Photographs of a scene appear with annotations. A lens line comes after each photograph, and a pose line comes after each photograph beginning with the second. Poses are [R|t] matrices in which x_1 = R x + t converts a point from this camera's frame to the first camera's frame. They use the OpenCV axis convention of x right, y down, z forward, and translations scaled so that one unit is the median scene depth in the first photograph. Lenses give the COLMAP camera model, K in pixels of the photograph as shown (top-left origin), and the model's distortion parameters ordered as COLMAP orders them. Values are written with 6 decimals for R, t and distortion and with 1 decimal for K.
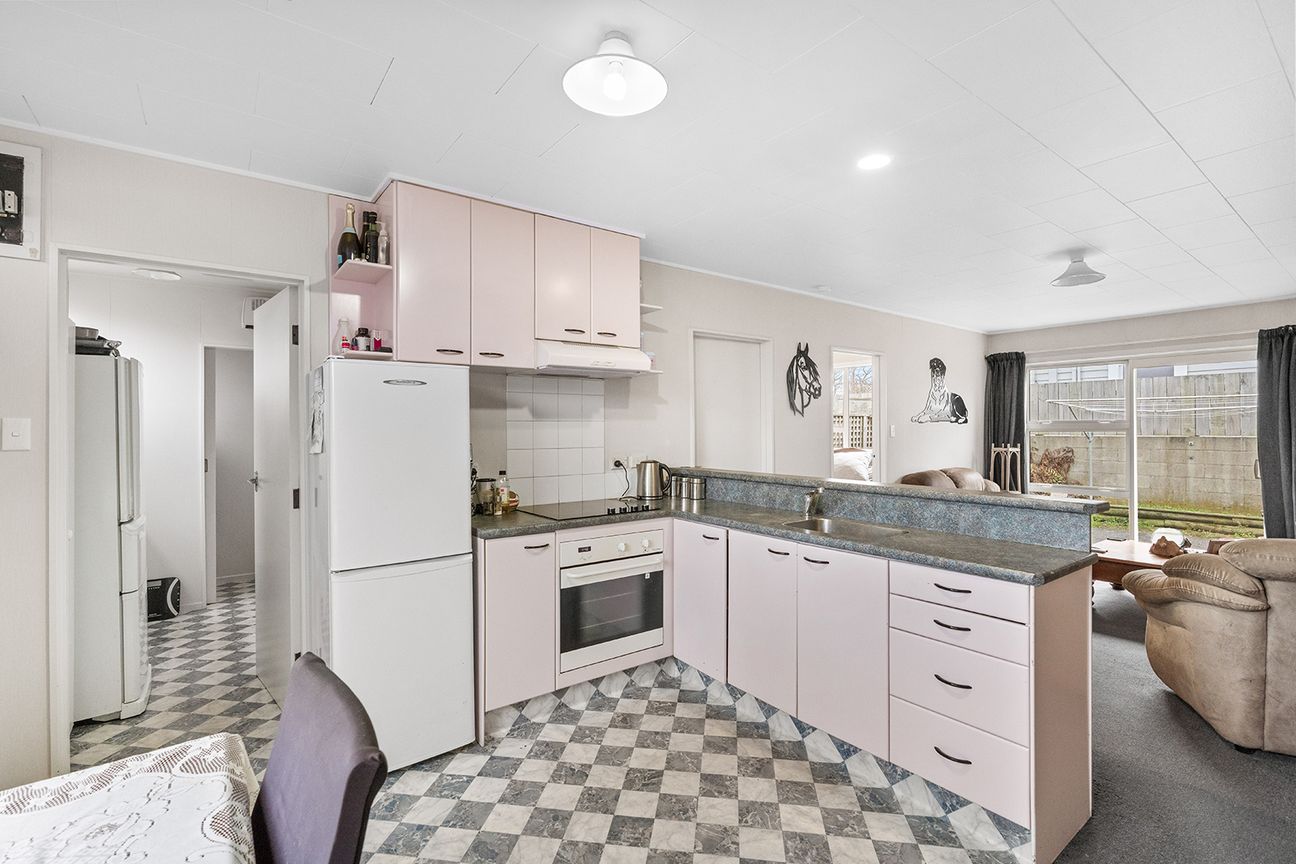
lens RADIAL K [[584.7, 0, 646.7], [0, 584.7, 428.2], [0, 0, 1]] dist [-0.002692, 0.000269]
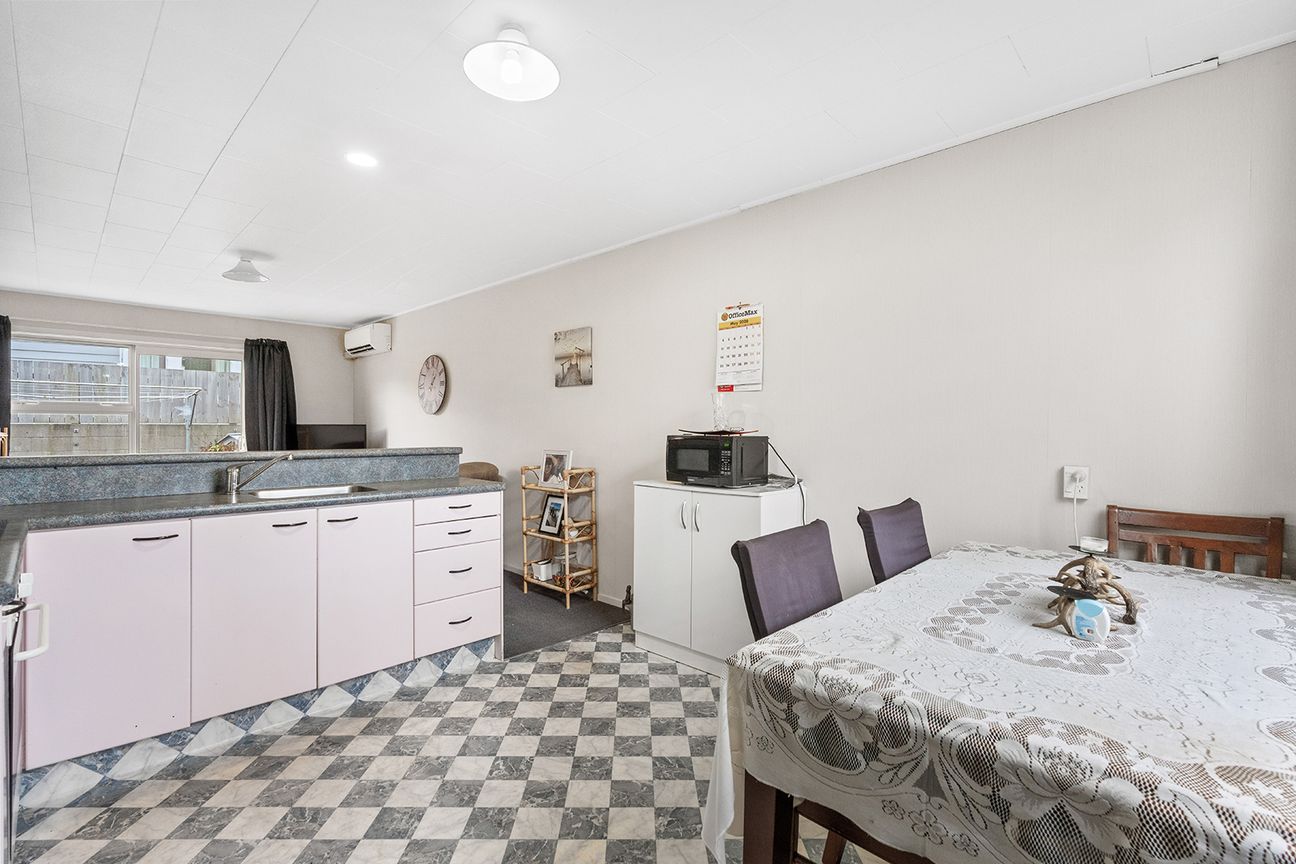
lens RADIAL K [[584.7, 0, 646.7], [0, 584.7, 428.2], [0, 0, 1]] dist [-0.002692, 0.000269]
pose [[-0.149868, -0.002250, 0.988703, -0.660053], [-0.003675, 0.999992, 0.001719, 0.048916], [-0.988699, -0.003376, -0.149875, 0.504943]]
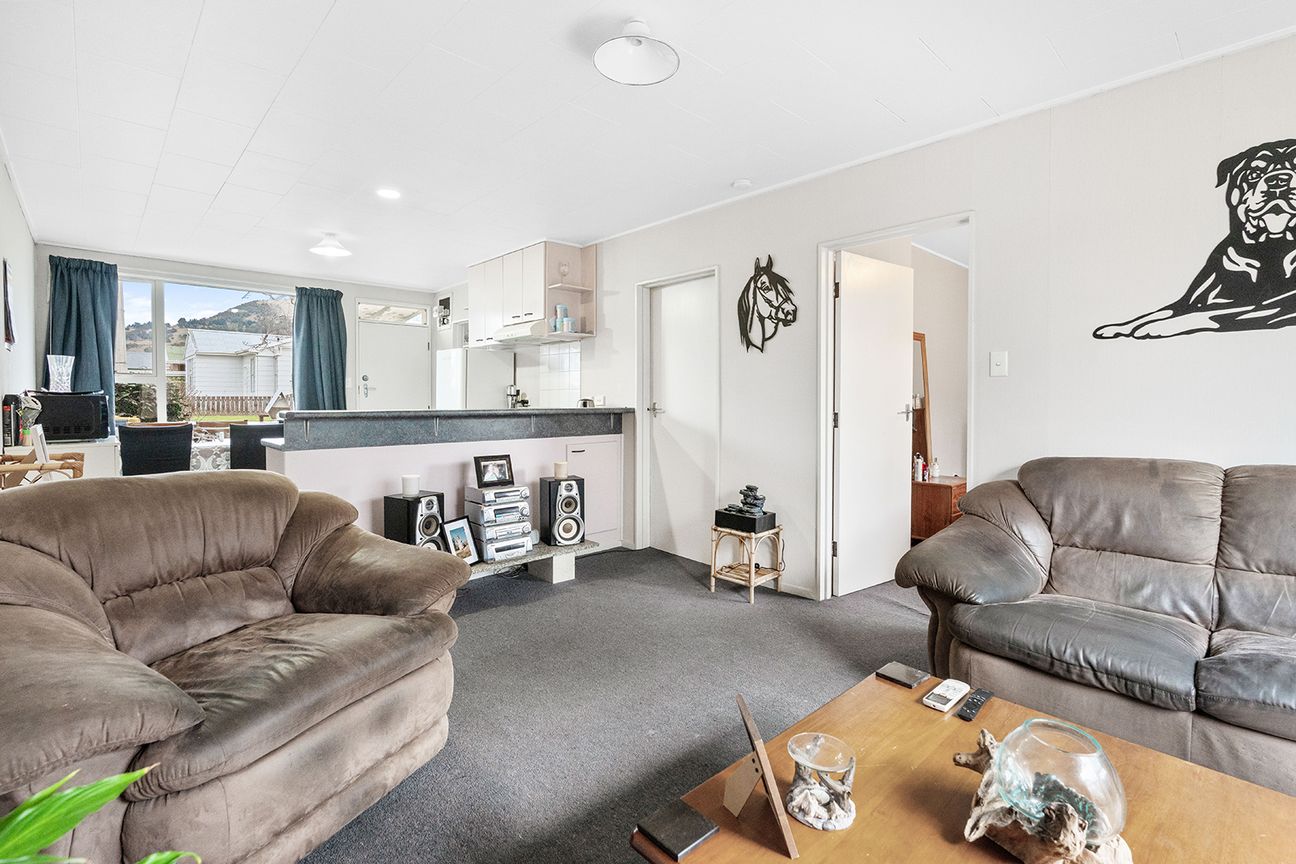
lens RADIAL K [[593.1, 0, 645.0], [0, 593.1, 412.1], [0, 0, 1]] dist [-0.002473, -0.000211]
pose [[0.107805, 0.024127, -0.993879, 1.643839], [-0.002797, 0.999709, 0.023966, 0.063756], [0.994168, 0.000197, 0.107841, 1.217236]]
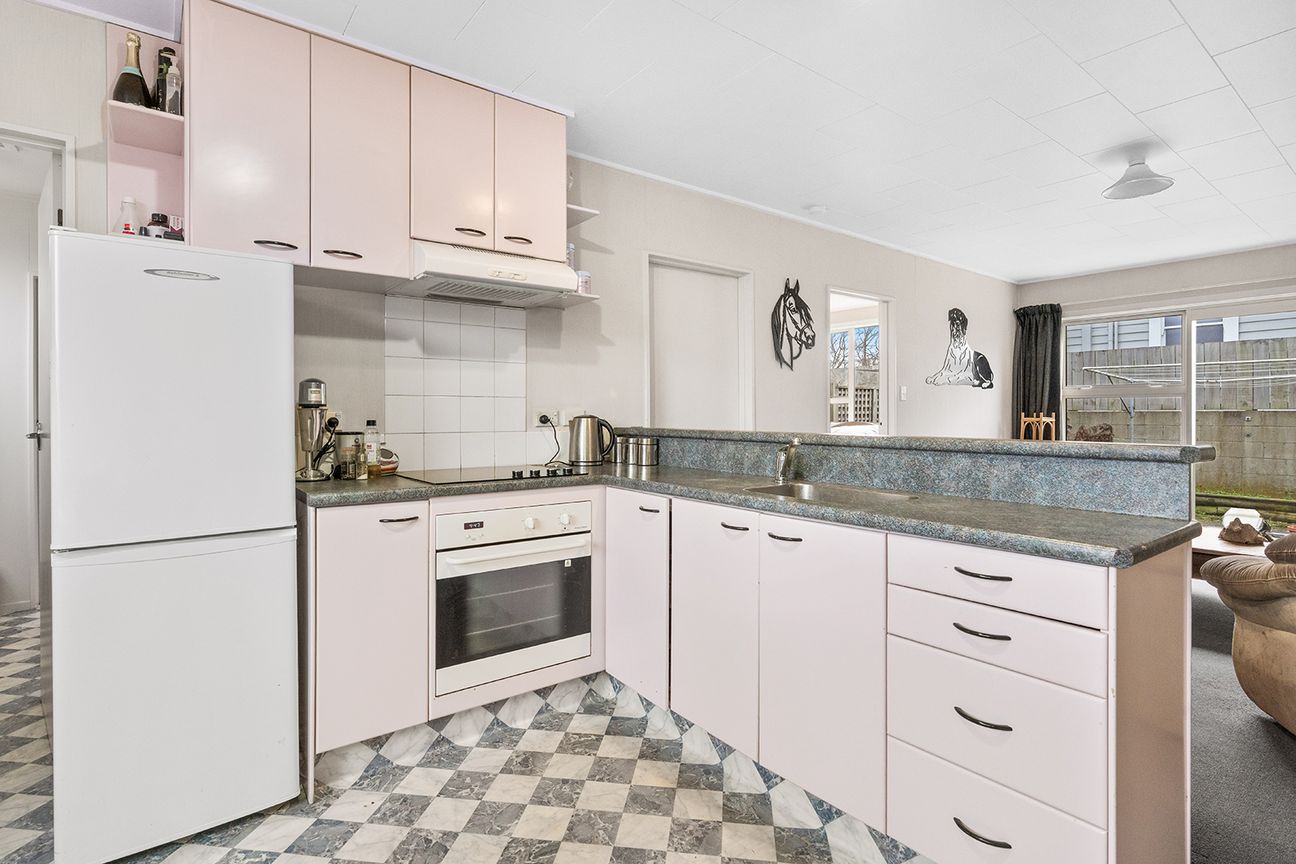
lens RADIAL K [[634.4, 0, 649.1], [0, 634.4, 414.8], [0, 0, 1]] dist [-0.002070, 0.000450]
pose [[0.999941, 0.003067, 0.010464, 0.097583], [-0.003084, 0.999994, 0.001624, 0.064922], [-0.010459, -0.001656, 0.999944, 0.201357]]
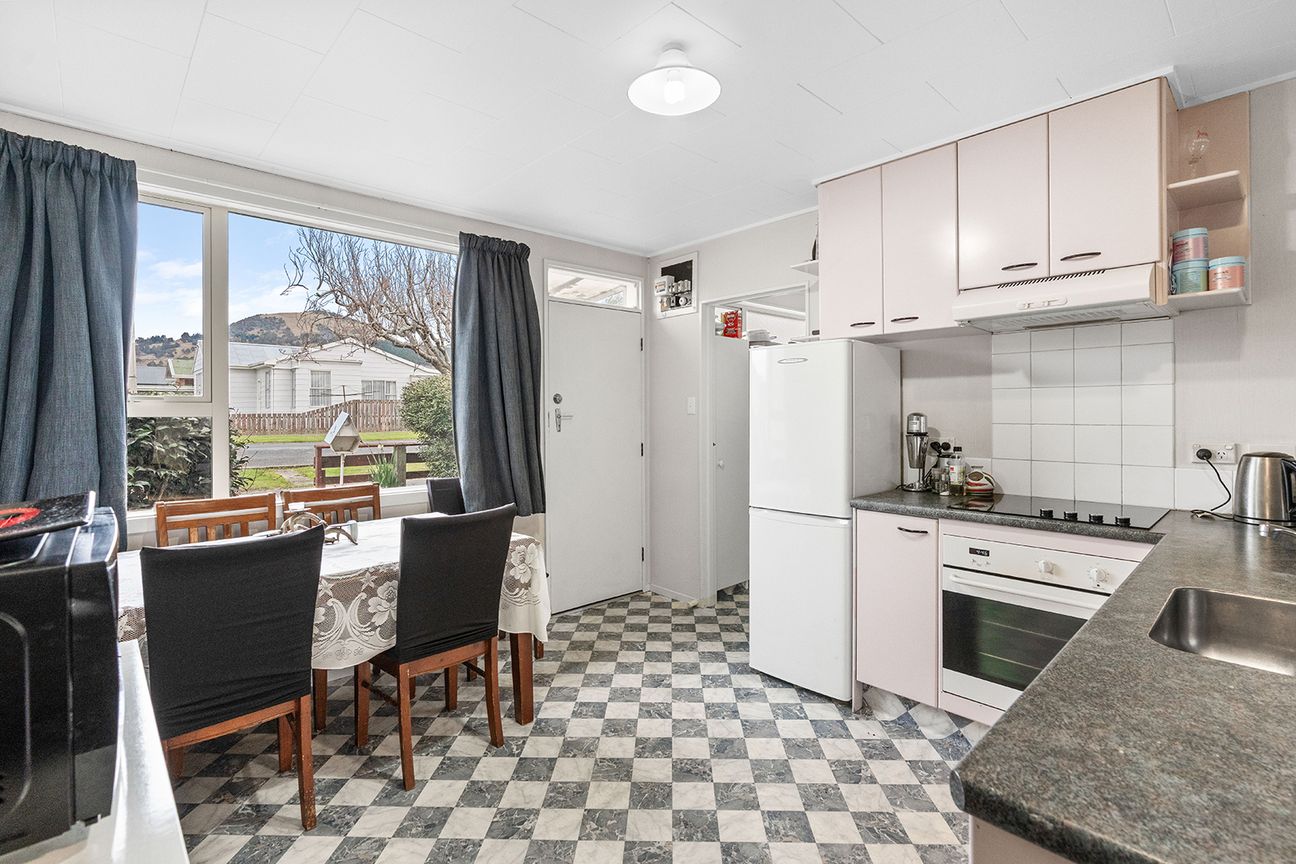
lens RADIAL K [[597.7, 0, 649.8], [0, 597.7, 408.7], [0, 0, 1]] dist [-0.004228, 0.000172]
pose [[0.106943, -0.001029, -0.994265, 0.603670], [0.004889, 0.999988, -0.000509, 0.014467], [0.994253, -0.004806, 0.106947, 0.458884]]
